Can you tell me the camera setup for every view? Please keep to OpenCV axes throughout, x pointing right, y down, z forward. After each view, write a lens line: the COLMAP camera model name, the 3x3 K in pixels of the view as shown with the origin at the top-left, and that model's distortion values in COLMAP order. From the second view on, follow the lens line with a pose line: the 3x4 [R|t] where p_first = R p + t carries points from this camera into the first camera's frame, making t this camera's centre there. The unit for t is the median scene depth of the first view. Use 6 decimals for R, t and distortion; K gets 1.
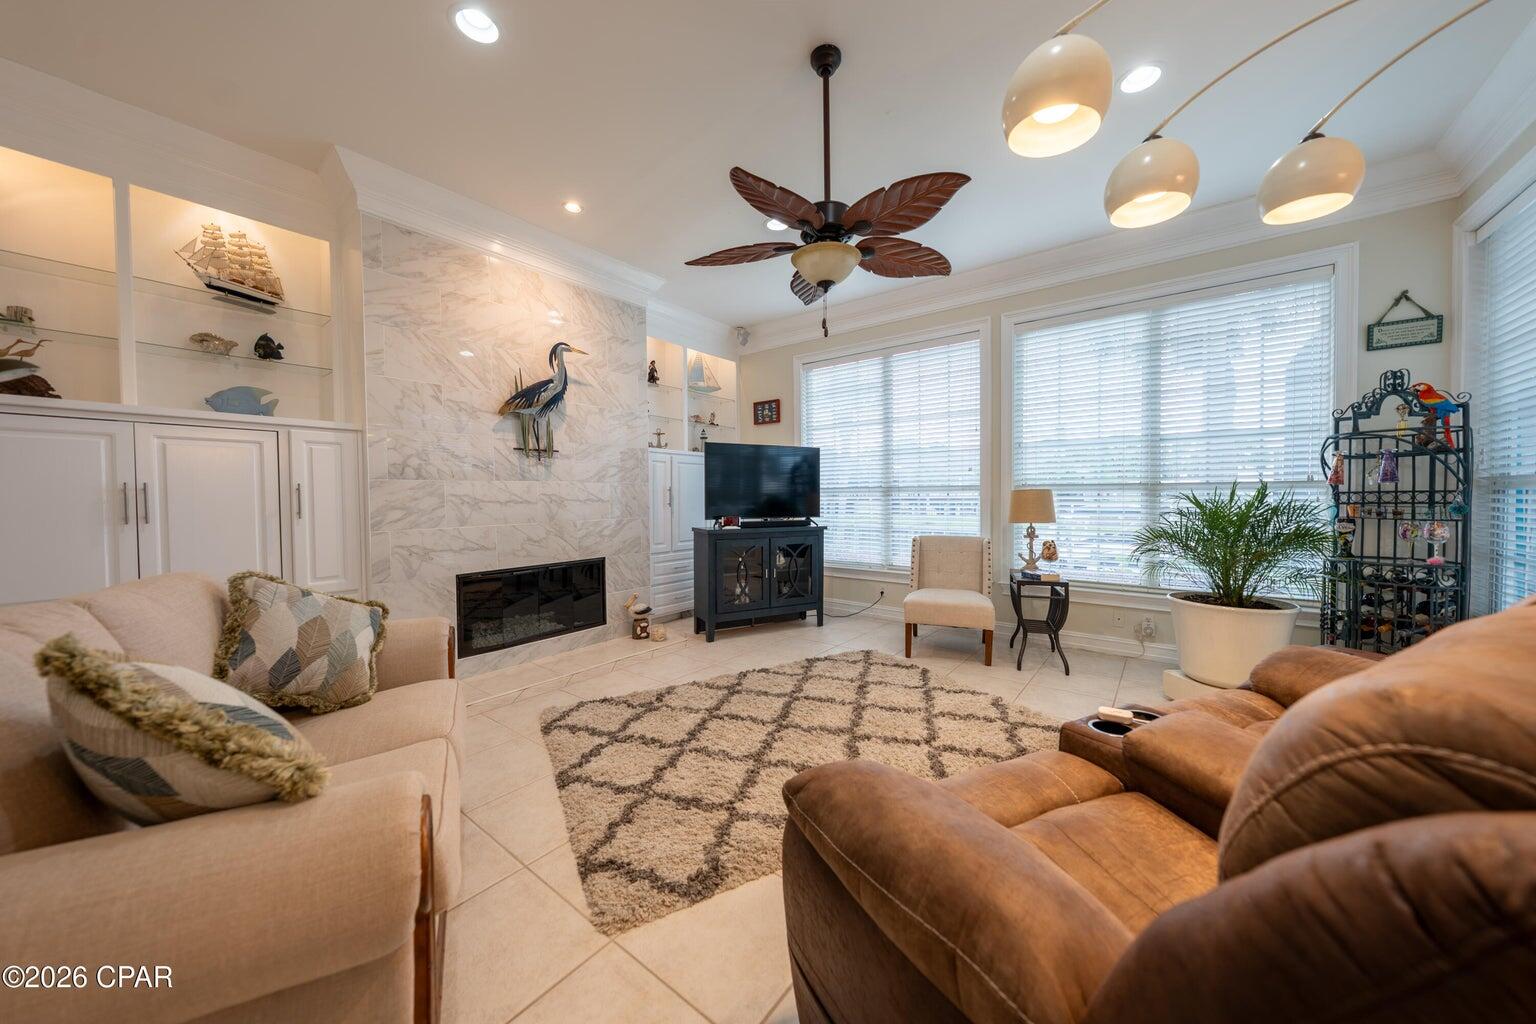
lens RADIAL K [[520.4, 0, 771.6], [0, 520.4, 508.8], [0, 0, 1]] dist [-0.000880, -0.000102]
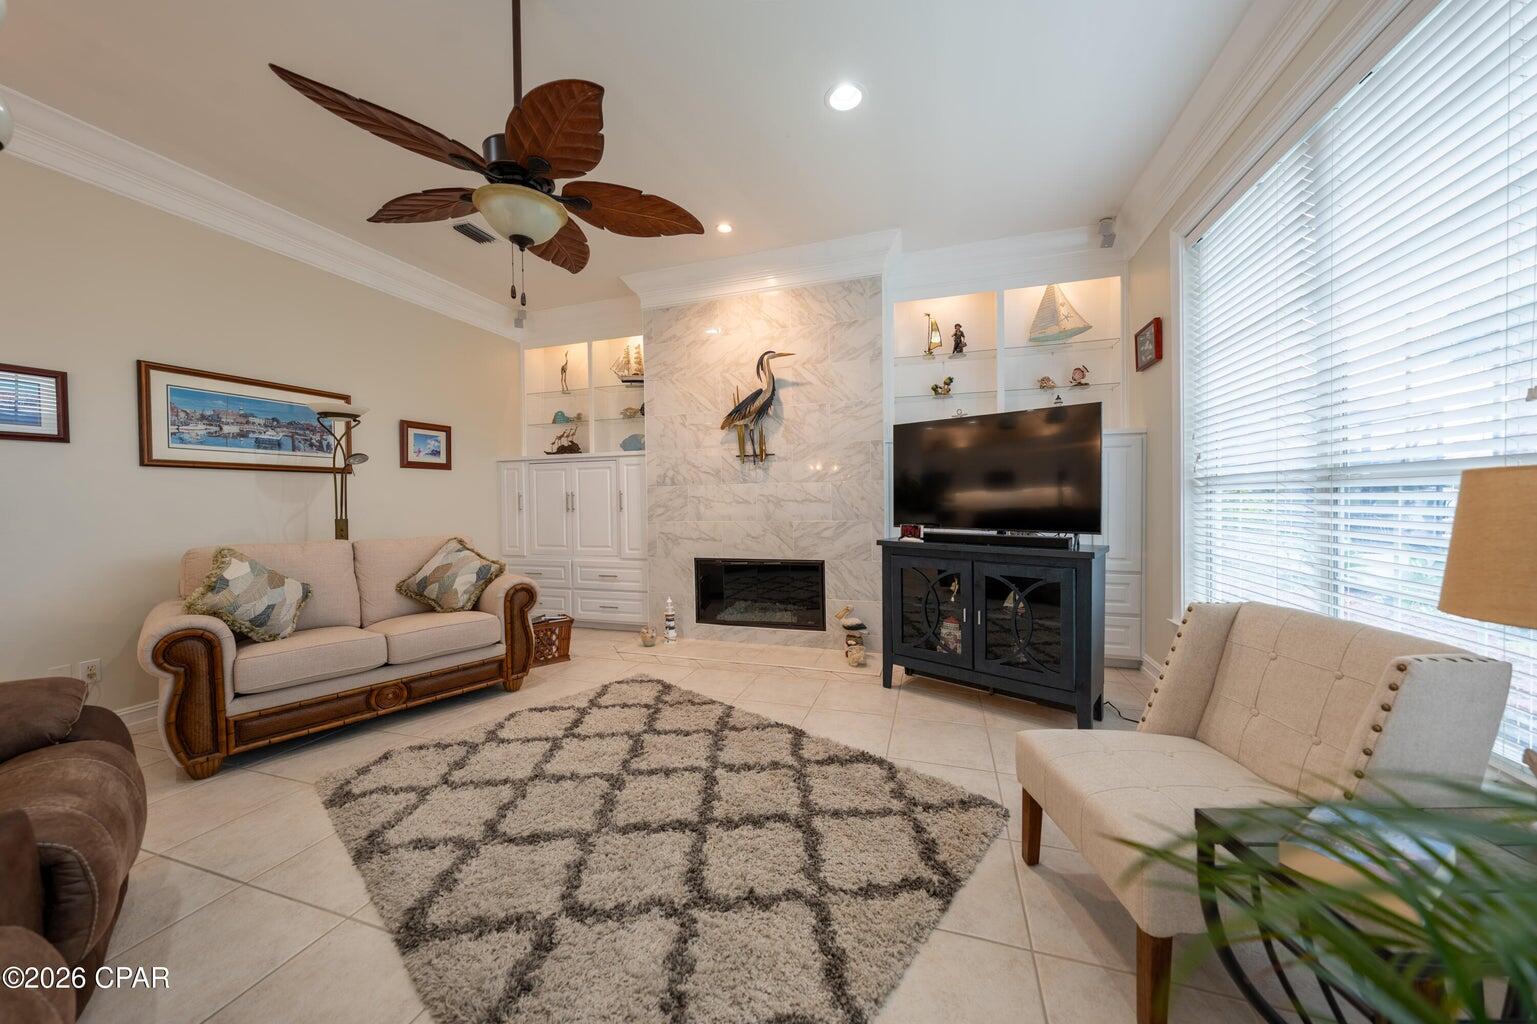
lens RADIAL K [[520.8, 0, 772.1], [0, 520.8, 508.8], [0, 0, 1]] dist [-0.000880, -0.000102]
pose [[0.339683, 0.022199, -0.940278, 0.661615], [-0.011959, 0.999743, 0.019282, -0.022721], [0.940464, 0.004695, 0.339861, 0.716269]]
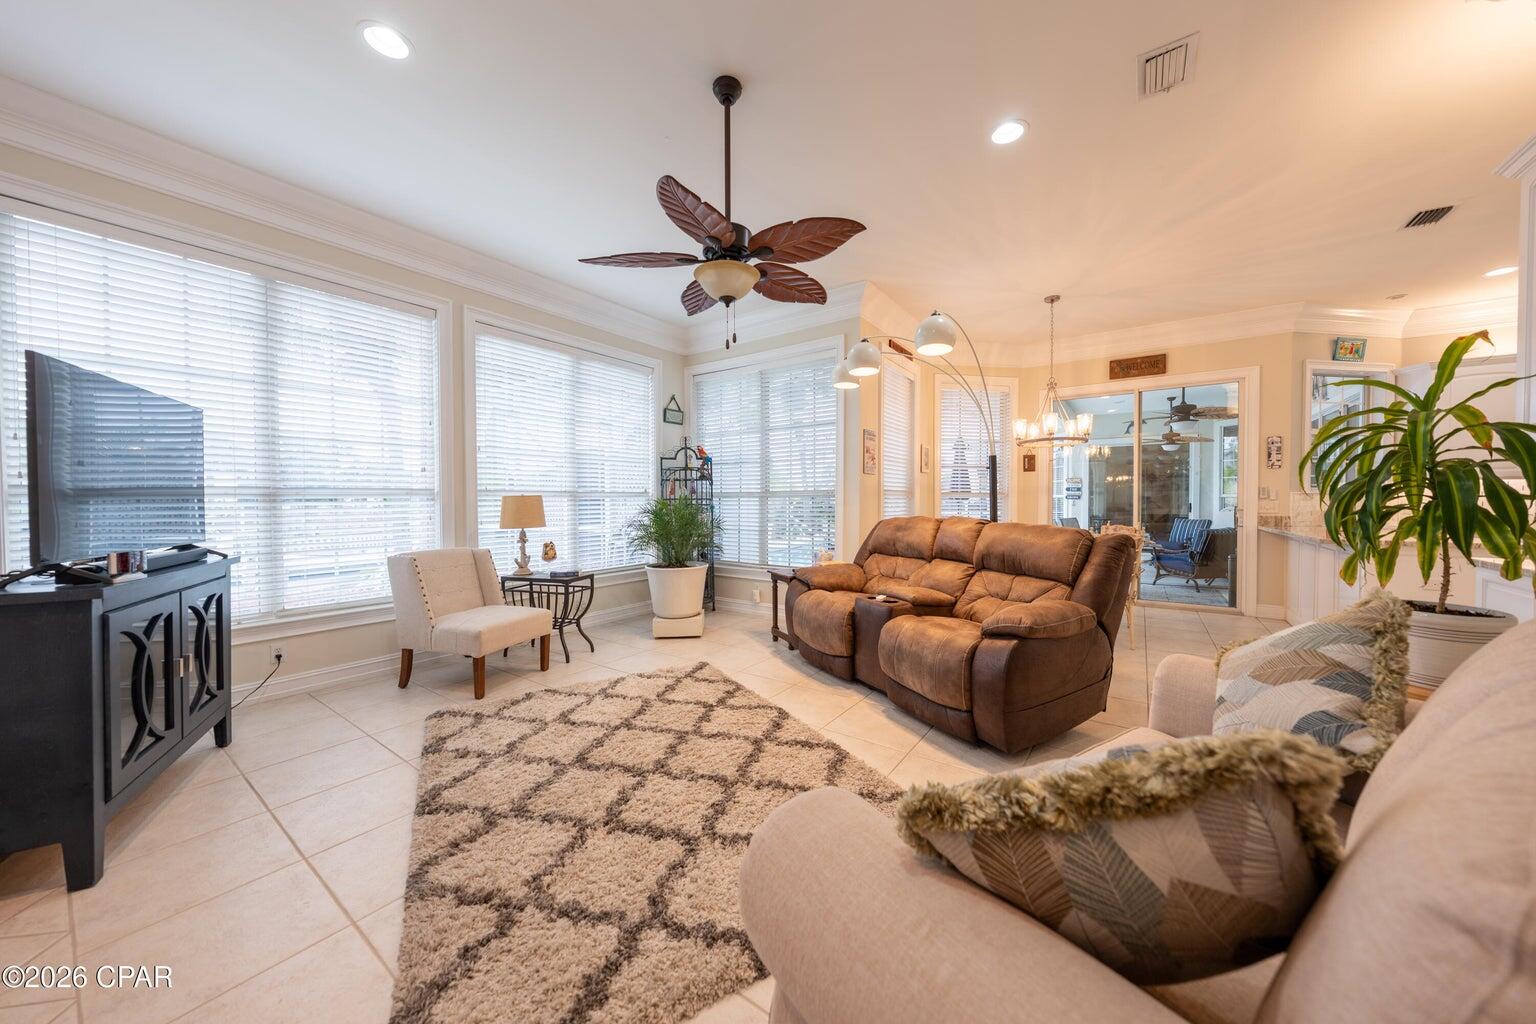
lens RADIAL K [[518.3, 0, 768.0], [0, 518.3, 512.0], [0, 0, 1]] dist [-0.001096, -0.000054]
pose [[-0.038437, -0.020388, 0.999053, -0.626589], [0.026111, 0.999430, 0.021400, -0.014942], [-0.998920, 0.026909, -0.037883, 0.632778]]
